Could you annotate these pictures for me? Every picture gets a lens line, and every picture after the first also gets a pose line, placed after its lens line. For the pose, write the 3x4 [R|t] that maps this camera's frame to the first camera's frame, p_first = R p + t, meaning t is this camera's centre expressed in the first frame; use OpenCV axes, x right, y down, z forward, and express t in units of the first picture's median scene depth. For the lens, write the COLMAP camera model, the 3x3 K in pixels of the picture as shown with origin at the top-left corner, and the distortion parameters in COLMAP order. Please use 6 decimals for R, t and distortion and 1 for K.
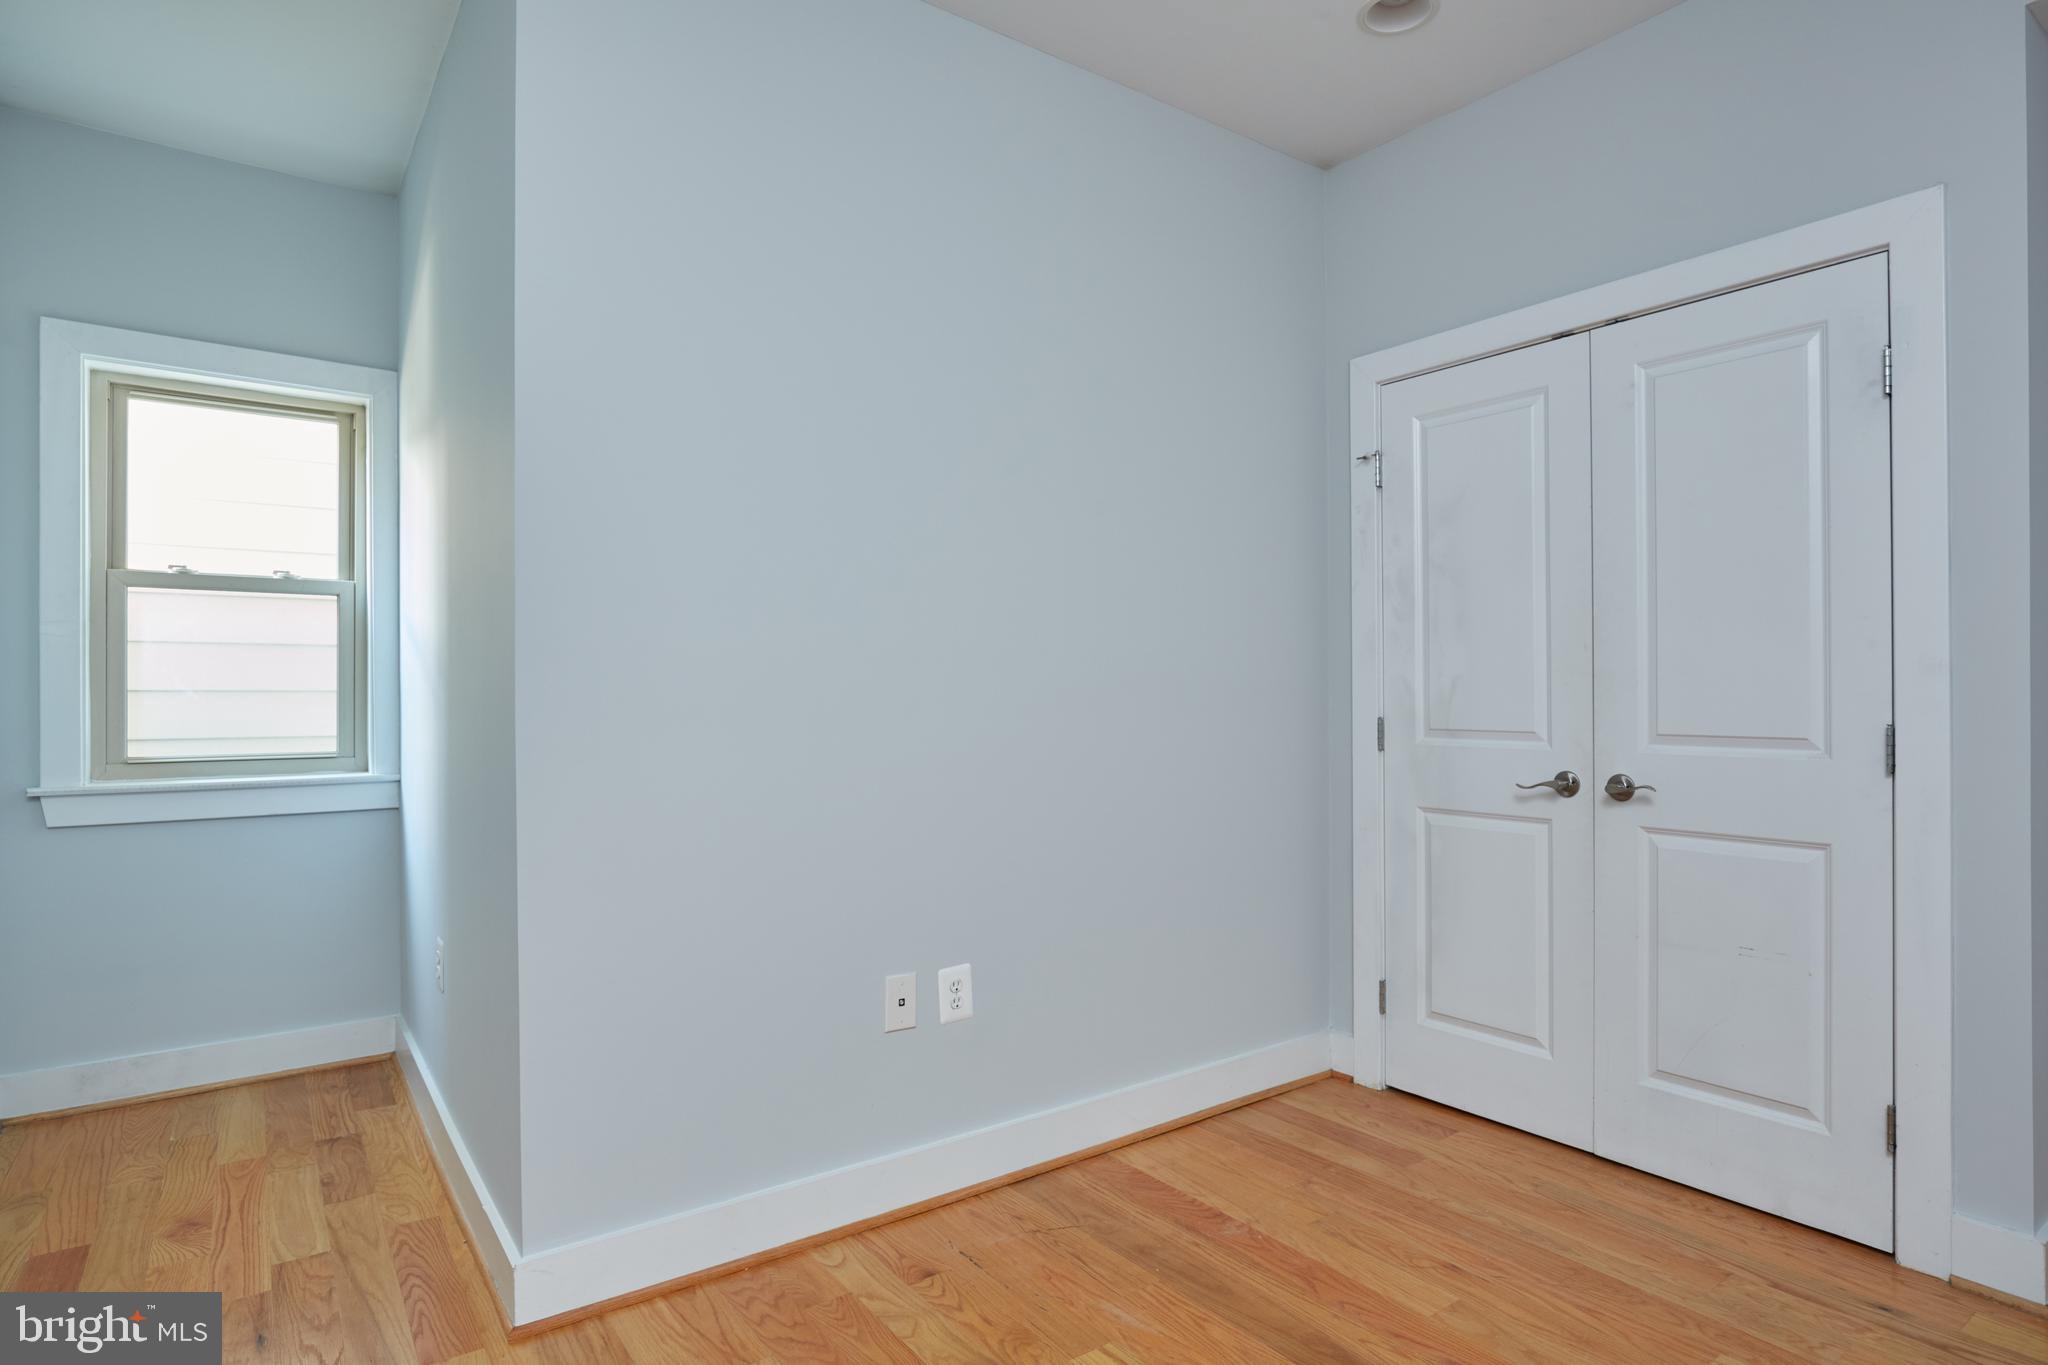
lens RADIAL K [[1107.0, 0, 1022.0], [0, 1107.0, 687.1], [0, 0, 1]] dist [-0.019071, -0.000072]
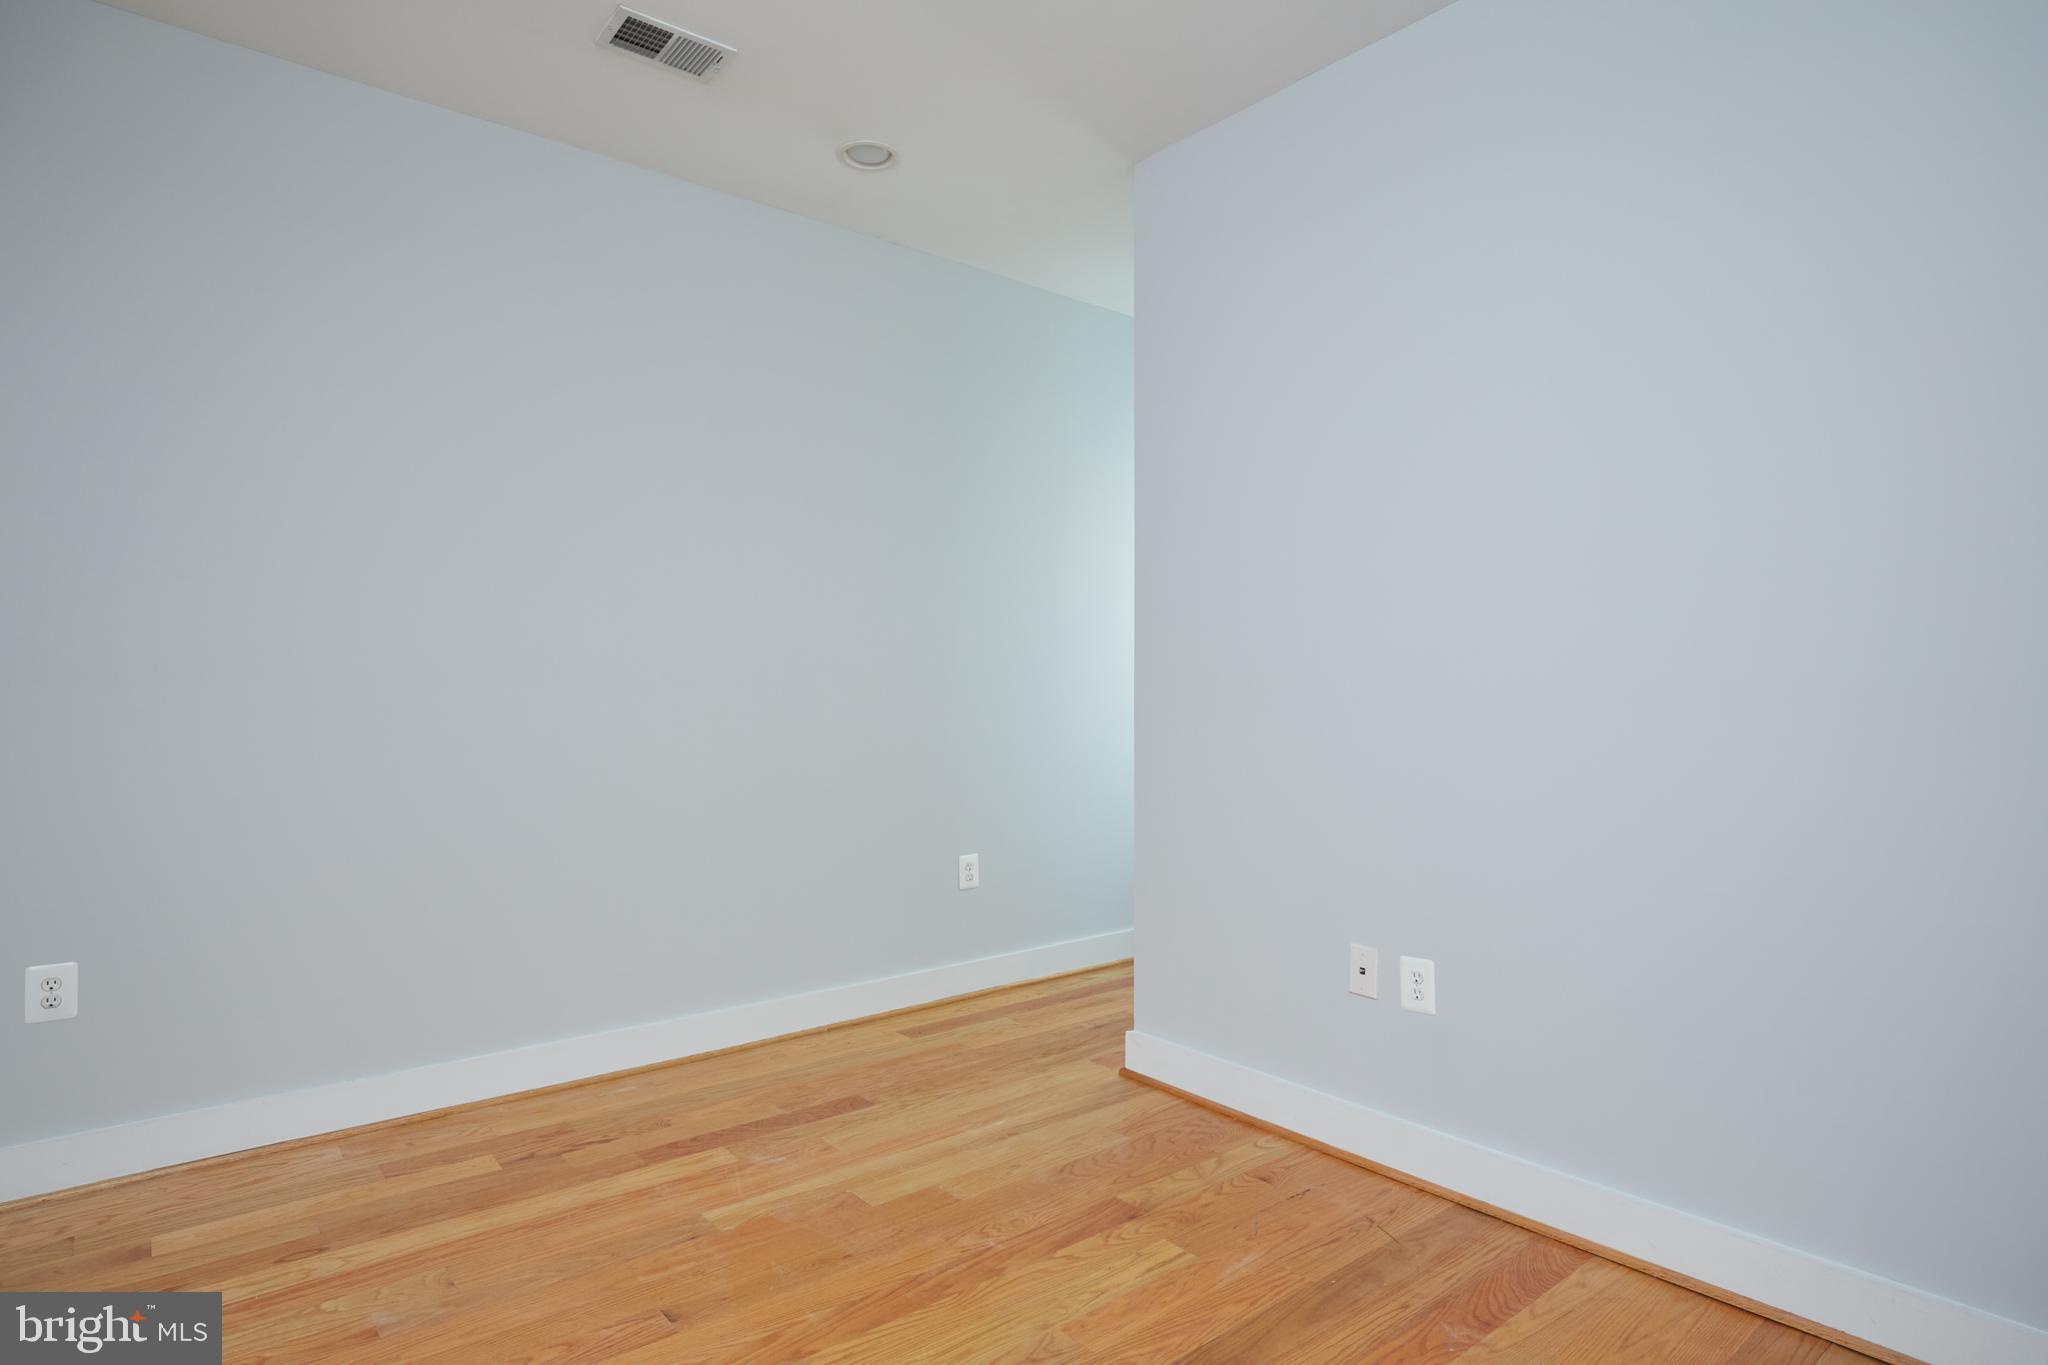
lens RADIAL K [[1107.0, 0, 1026.0], [0, 1107.0, 686.5], [0, 0, 1]] dist [-0.019071, -0.000072]
pose [[0.053284, -0.001115, -0.998579, 0.977571], [0.003873, 0.999992, -0.000910, 0.001833], [0.998572, -0.003819, 0.053288, 0.612816]]
